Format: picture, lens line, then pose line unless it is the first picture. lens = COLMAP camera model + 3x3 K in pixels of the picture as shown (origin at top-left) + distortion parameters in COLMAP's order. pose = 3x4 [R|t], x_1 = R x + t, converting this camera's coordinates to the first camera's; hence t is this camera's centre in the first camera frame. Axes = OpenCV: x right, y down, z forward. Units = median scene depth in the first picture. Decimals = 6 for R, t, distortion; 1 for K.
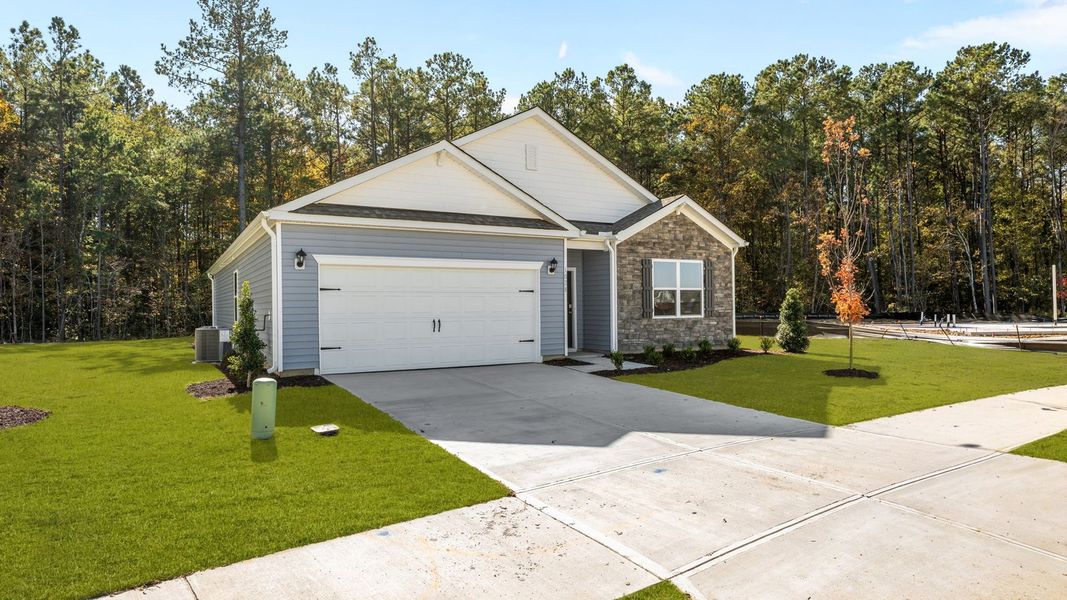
lens RADIAL K [[626.8, 0, 529.0], [0, 626.8, 322.3], [0, 0, 1]] dist [-0.003521, 0.000338]
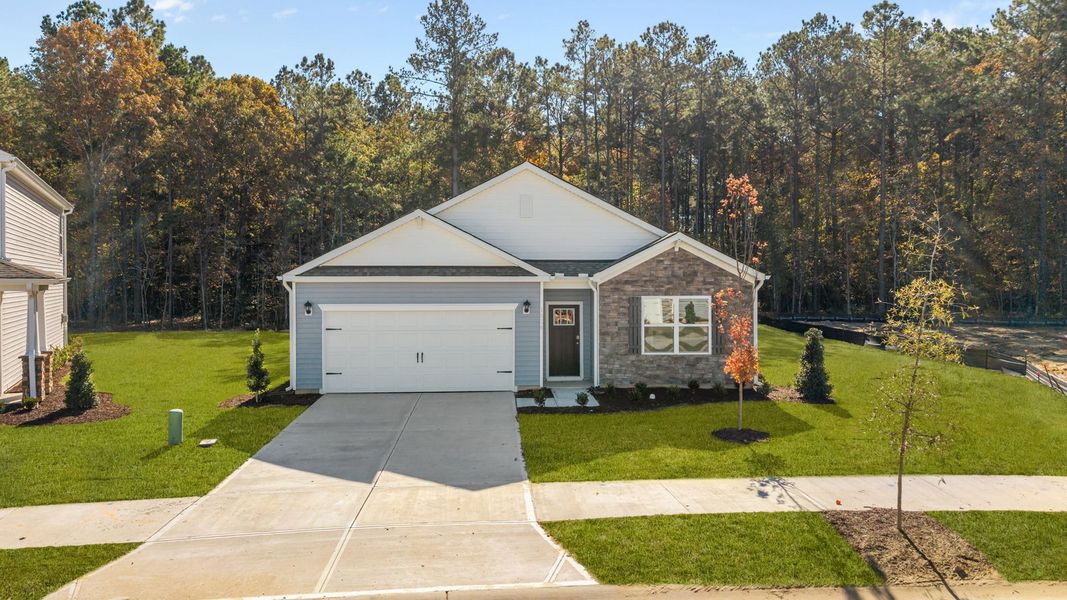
lens RADIAL K [[728.9, 0, 519.9], [0, 728.9, 296.4], [0, 0, 1]] dist [0.040464, -0.004750]
pose [[0.886389, 0.019883, -0.462515, 0.565693], [-0.017997, 0.999802, 0.008489, -0.106892], [0.462592, 0.000800, 0.886571, -0.146576]]
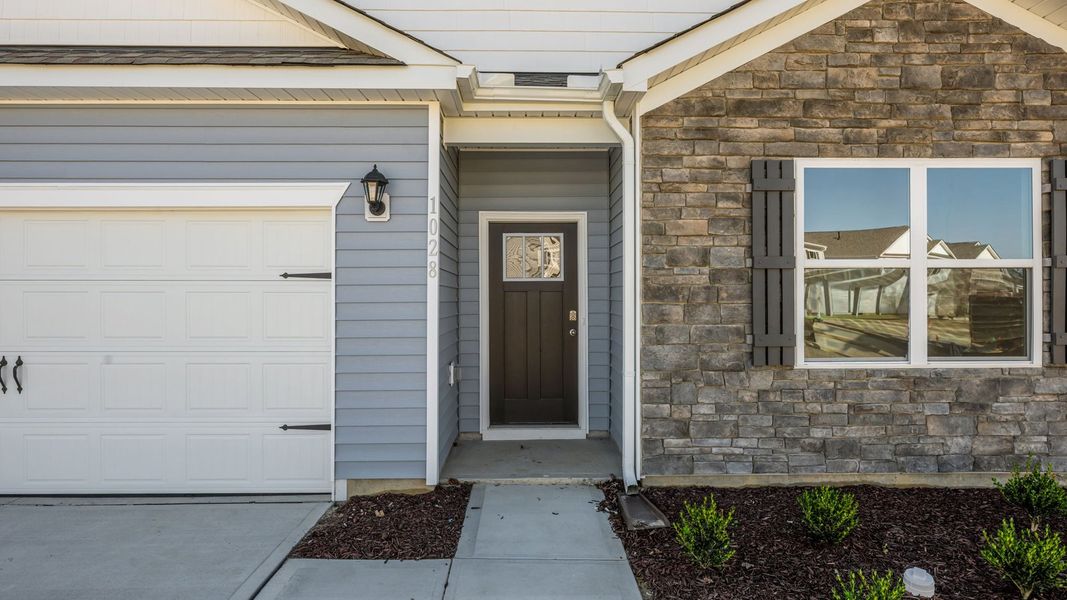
lens RADIAL K [[553.4, 0, 533.5], [0, 553.4, 300.0], [0, 0, 1]] dist [0.002576, 0.000877]
pose [[0.873760, 0.012176, -0.486204, 0.213301], [-0.018051, 0.999810, -0.007403, -0.032969], [0.486021, 0.015245, 0.873814, 0.717385]]
